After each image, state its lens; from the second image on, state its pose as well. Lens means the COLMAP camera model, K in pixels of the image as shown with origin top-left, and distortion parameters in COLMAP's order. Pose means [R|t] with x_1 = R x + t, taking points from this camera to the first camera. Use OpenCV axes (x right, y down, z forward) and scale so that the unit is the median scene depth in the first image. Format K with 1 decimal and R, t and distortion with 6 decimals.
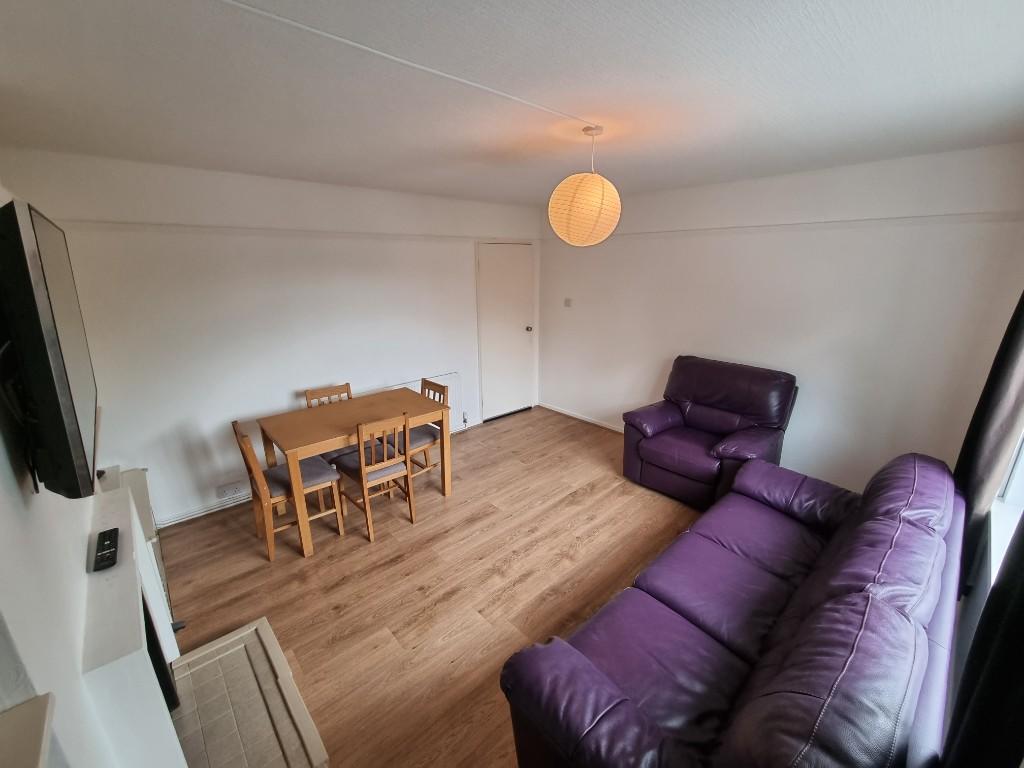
lens RADIAL K [[415.2, 0, 515.2], [0, 415.2, 384.5], [0, 0, 1]] dist [-0.000123, -0.000236]
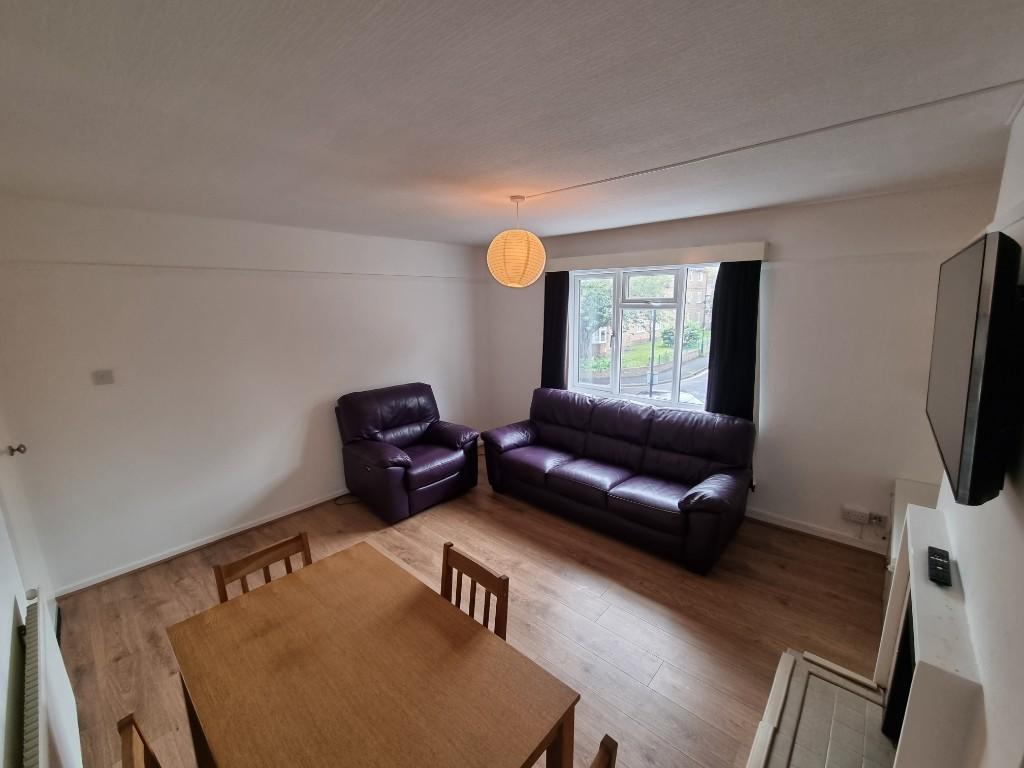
lens RADIAL K [[415.2, 0, 514.4], [0, 415.2, 382.0], [0, 0, 1]] dist [-0.000123, -0.000236]
pose [[-0.093587, -0.186675, 0.977954, -0.669953], [0.291058, 0.934224, 0.206181, -0.205992], [-0.952117, 0.303937, -0.033098, 0.703530]]
